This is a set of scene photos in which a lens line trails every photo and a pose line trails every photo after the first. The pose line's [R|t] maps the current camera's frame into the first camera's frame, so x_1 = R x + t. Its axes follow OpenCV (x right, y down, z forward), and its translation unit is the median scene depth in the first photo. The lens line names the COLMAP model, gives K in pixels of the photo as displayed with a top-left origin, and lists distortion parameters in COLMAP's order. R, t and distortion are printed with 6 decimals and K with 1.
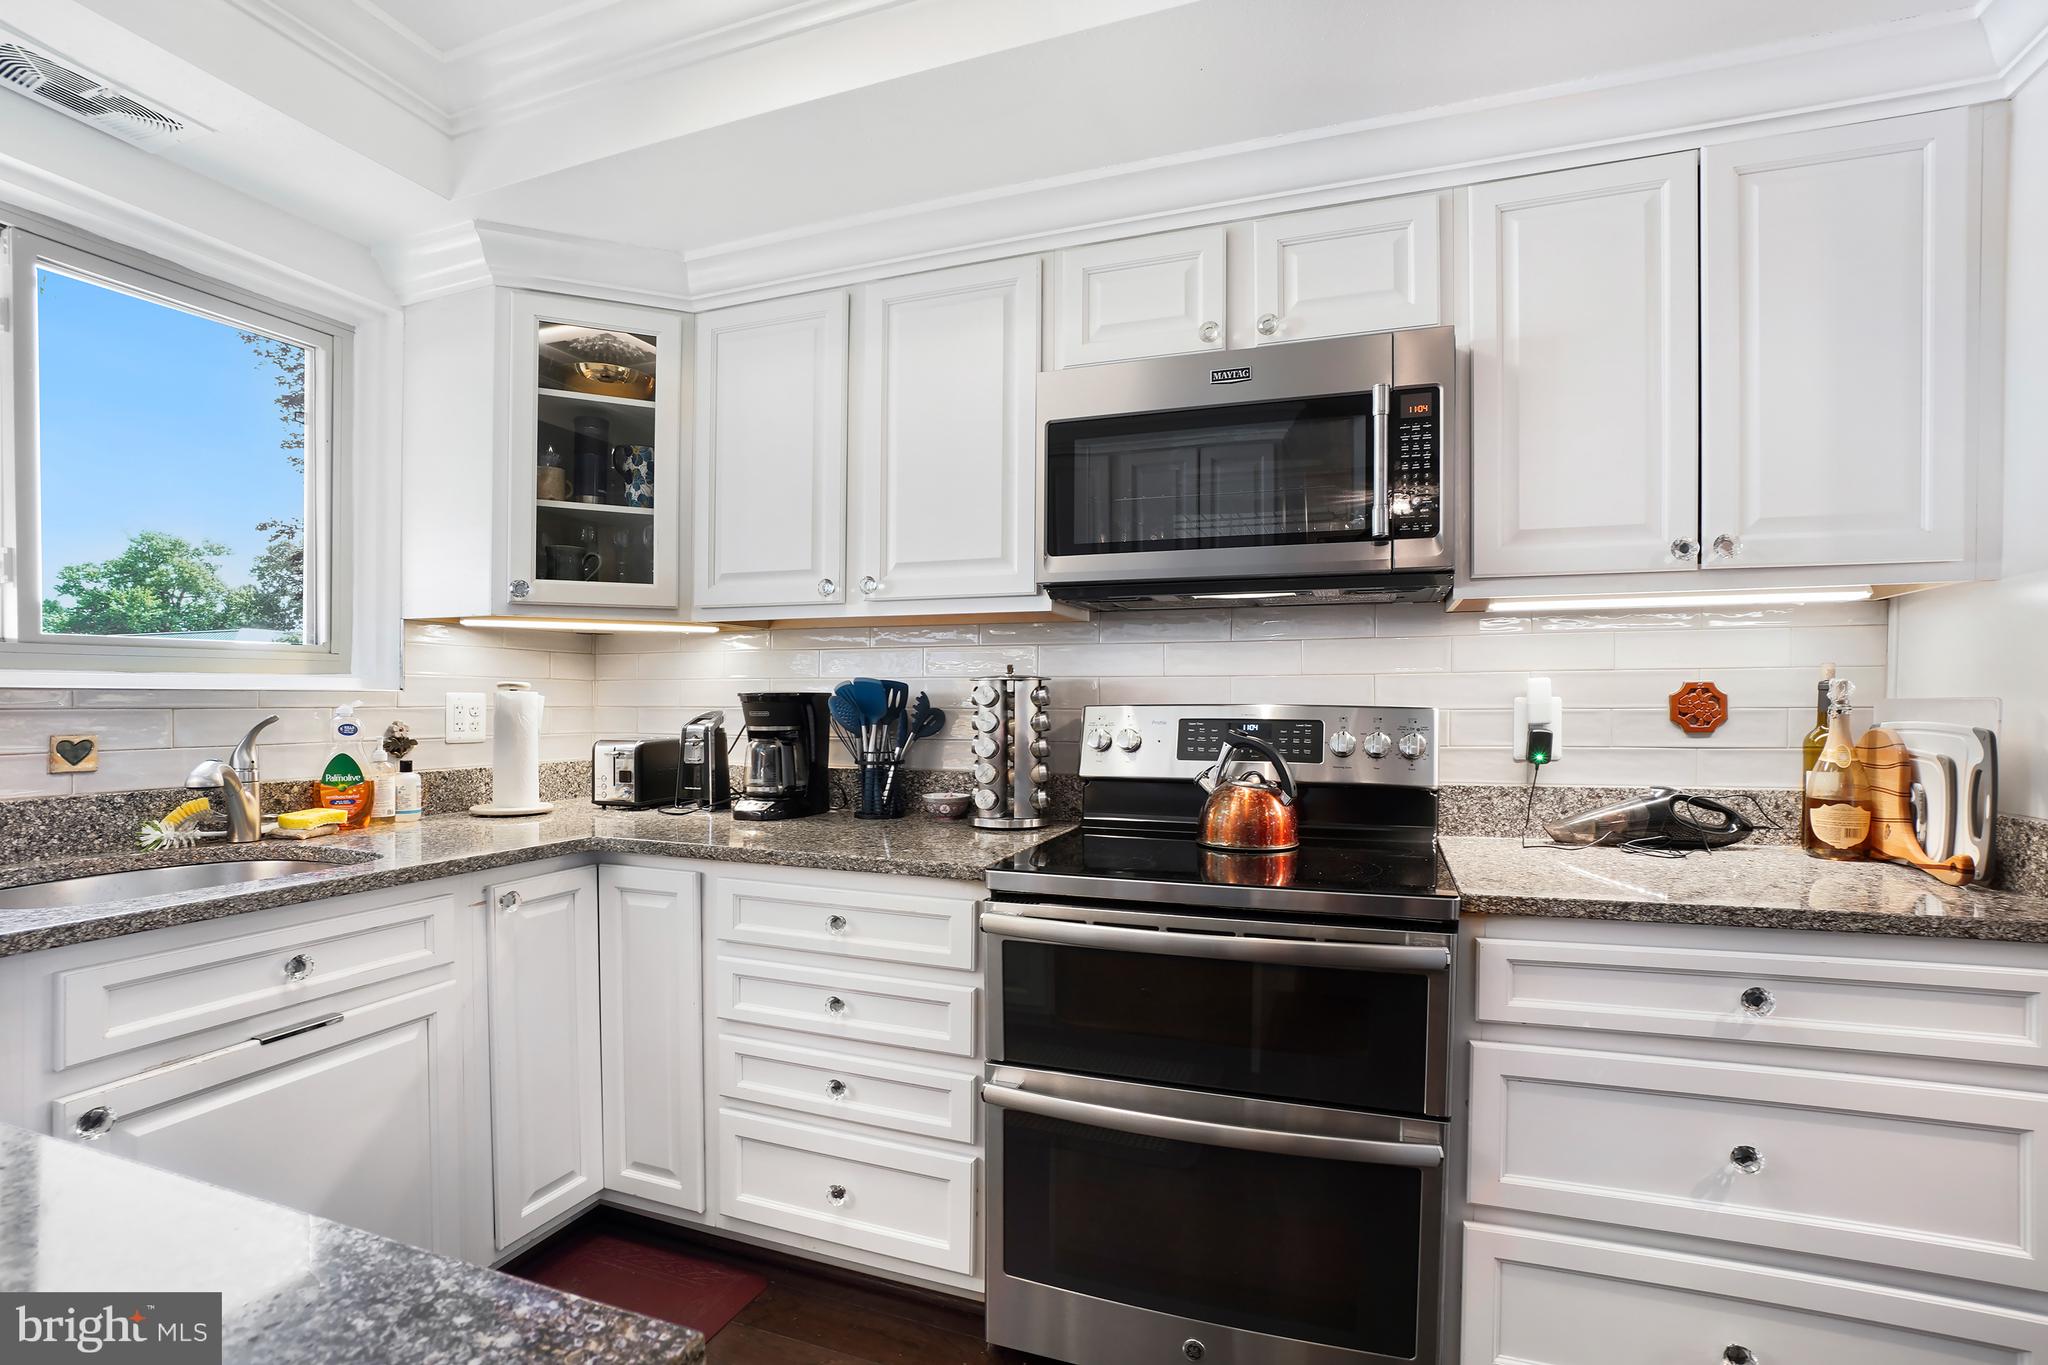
lens RADIAL K [[989.3, 0, 1024.0], [0, 989.3, 682.5], [0, 0, 1]] dist [-0.054393, 0.029809]
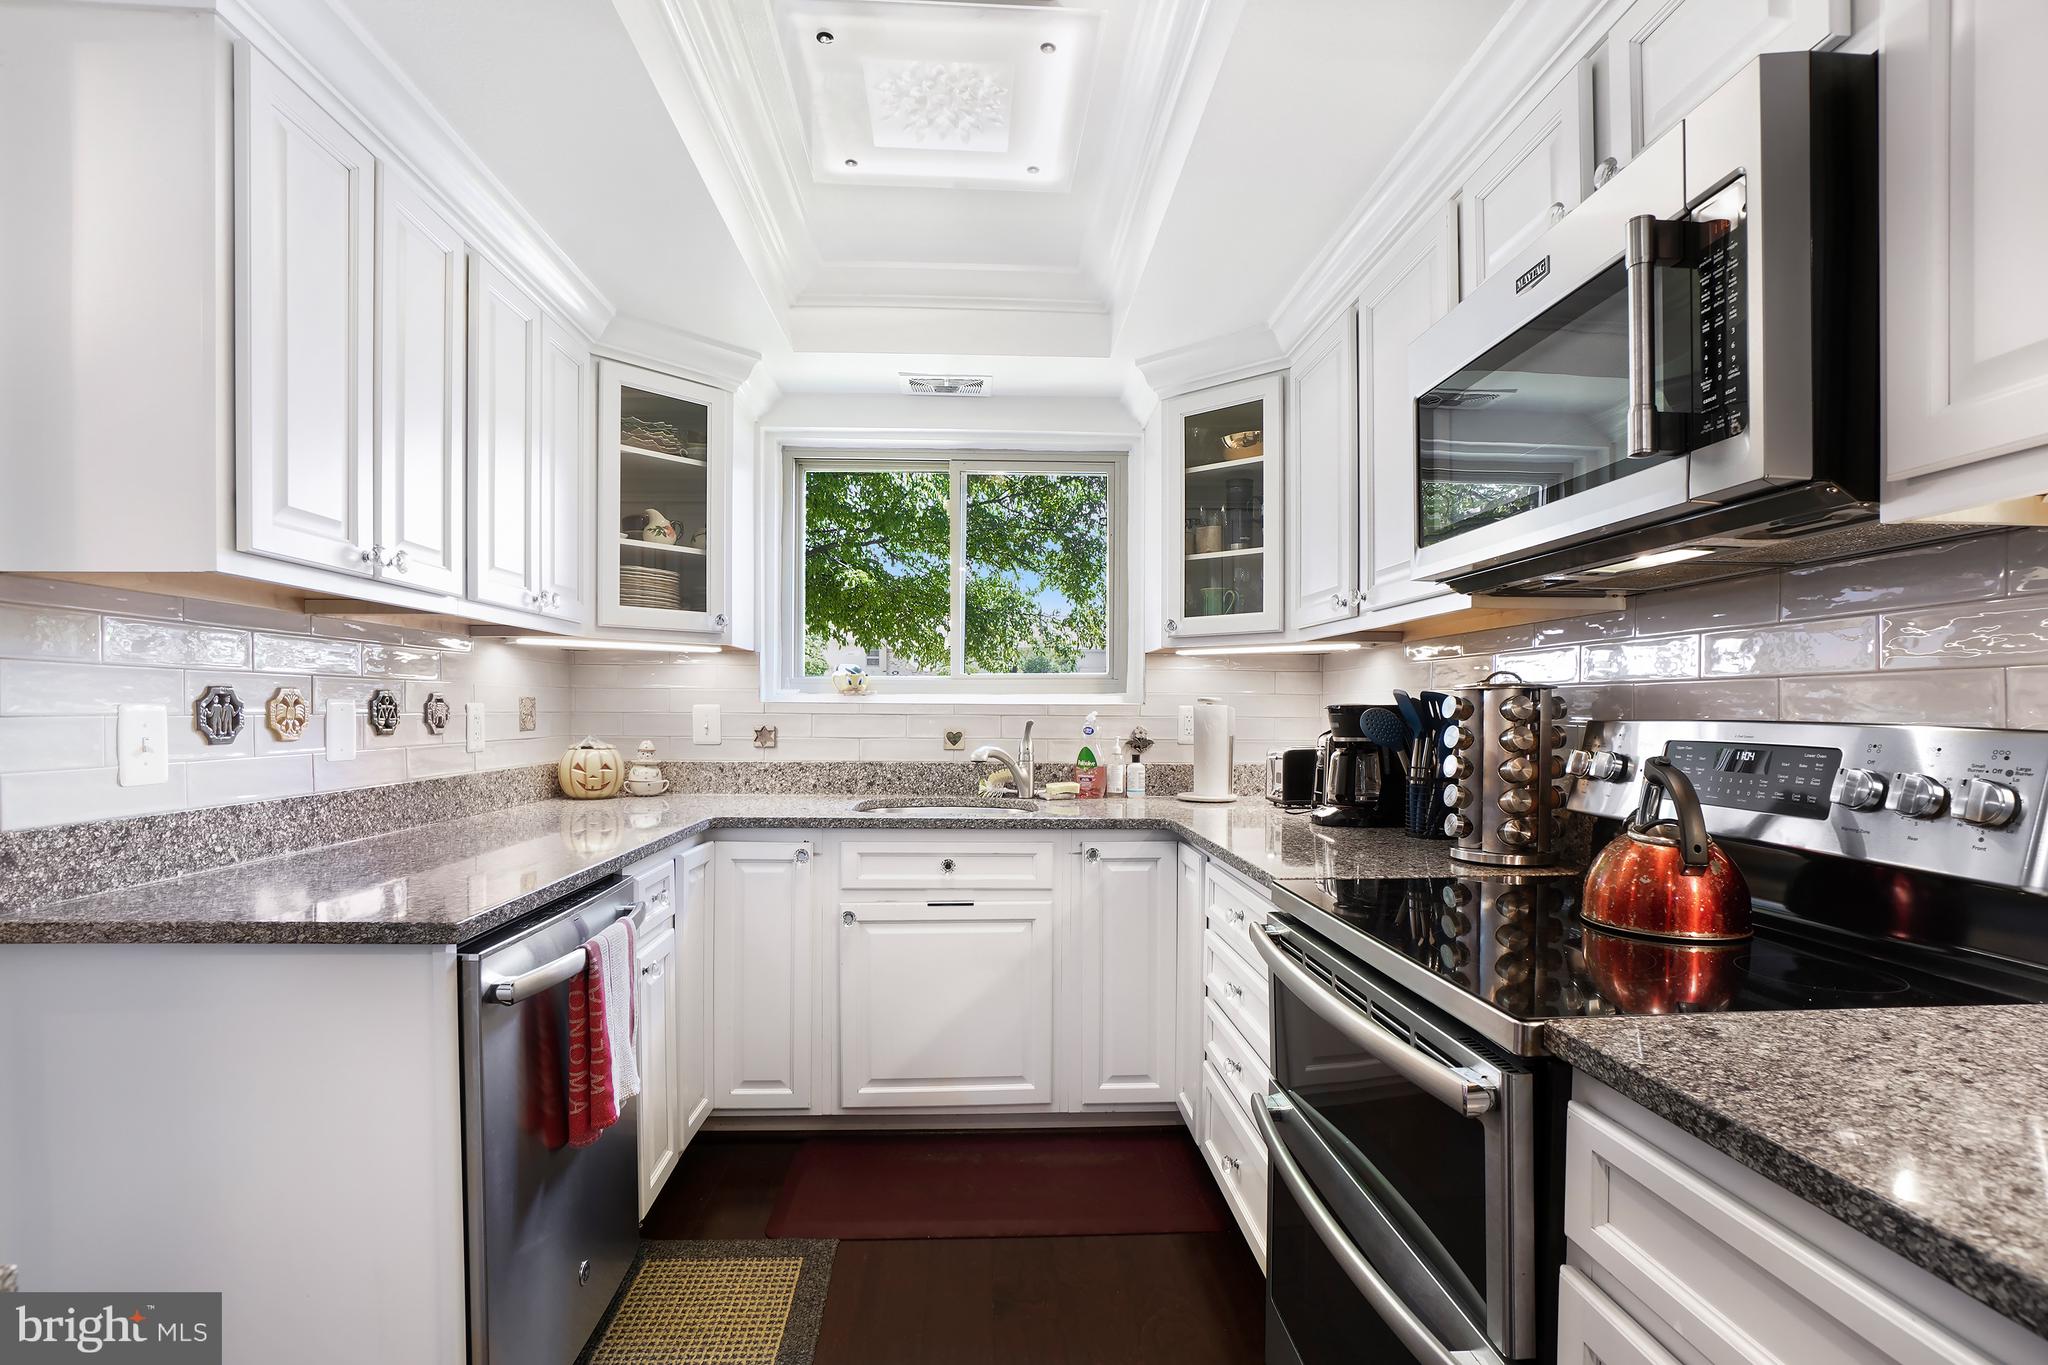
lens RADIAL K [[955.3, 0, 1012.8], [0, 955.3, 713.9], [0, 0, 1]] dist [-0.072543, 0.026531]
pose [[0.402240, 0.005644, -0.915517, 0.622637], [0.009606, 0.999900, 0.010384, 0.006174], [0.915484, -0.012971, 0.402145, 0.321227]]
